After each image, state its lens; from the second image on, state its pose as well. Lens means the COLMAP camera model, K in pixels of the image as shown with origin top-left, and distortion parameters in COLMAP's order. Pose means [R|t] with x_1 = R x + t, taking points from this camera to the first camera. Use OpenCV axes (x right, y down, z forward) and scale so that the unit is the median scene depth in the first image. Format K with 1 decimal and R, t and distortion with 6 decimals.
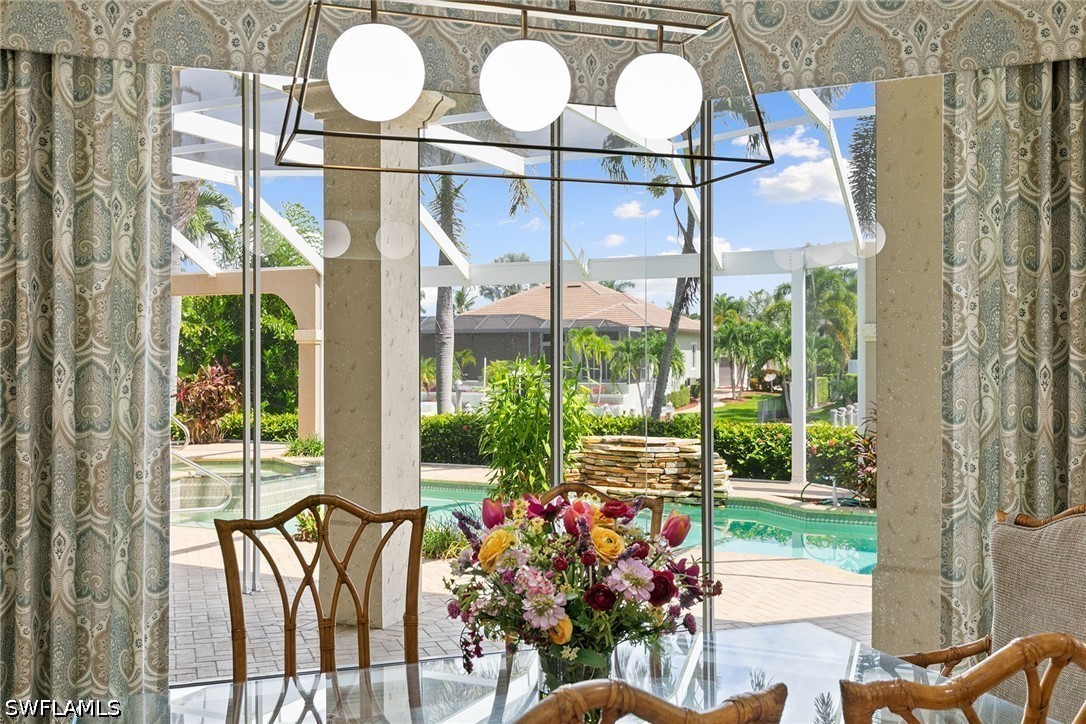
lens RADIAL K [[1033.7, 0, 540.5], [0, 1033.7, 361.2], [0, 0, 1]] dist [-0.005533, 0.000000]
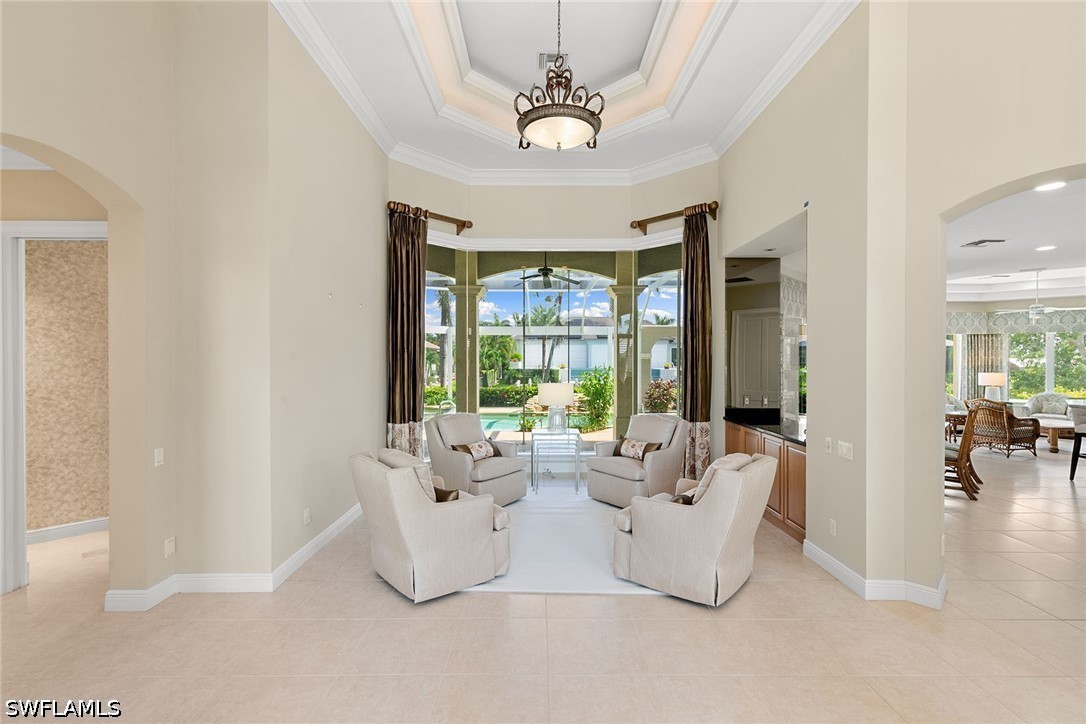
lens RADIAL K [[488.6, 0, 544.7], [0, 488.6, 361.6], [0, 0, 1]] dist [0.008990, -0.001736]
pose [[0.895989, -0.000254, 0.444076, -0.813174], [-0.000305, 0.999999, 0.001189, -0.018499], [-0.444076, -0.001201, 0.895988, -0.208187]]
